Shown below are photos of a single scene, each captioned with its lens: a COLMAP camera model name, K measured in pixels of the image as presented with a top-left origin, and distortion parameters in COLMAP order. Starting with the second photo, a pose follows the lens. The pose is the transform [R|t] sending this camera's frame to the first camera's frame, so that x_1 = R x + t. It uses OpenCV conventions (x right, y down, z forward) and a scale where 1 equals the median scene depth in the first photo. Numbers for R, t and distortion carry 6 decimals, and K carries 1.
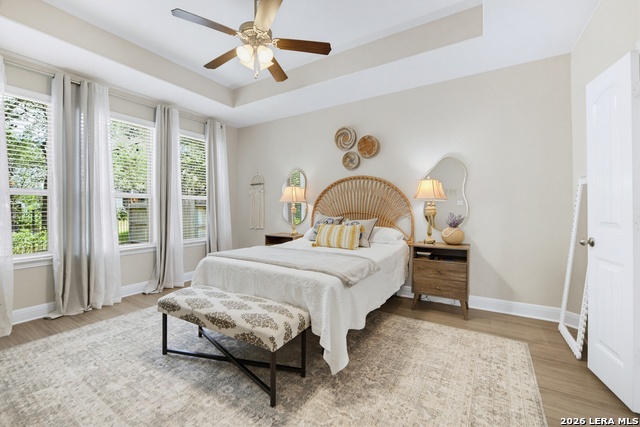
lens RADIAL K [[266.6, 0, 321.2], [0, 266.6, 209.5], [0, 0, 1]] dist [0.000962, -0.000036]
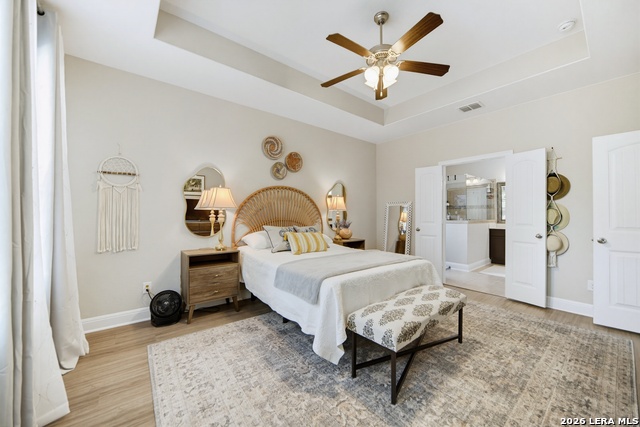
lens RADIAL K [[243.5, 0, 320.7], [0, 243.5, 214.9], [0, 0, 1]] dist [-0.003998, -0.000020]
pose [[0.322515, 0.010478, 0.946506, -0.752026], [0.005496, 0.999901, -0.012942, 0.003302], [-0.946548, 0.009376, 0.322426, 0.550353]]
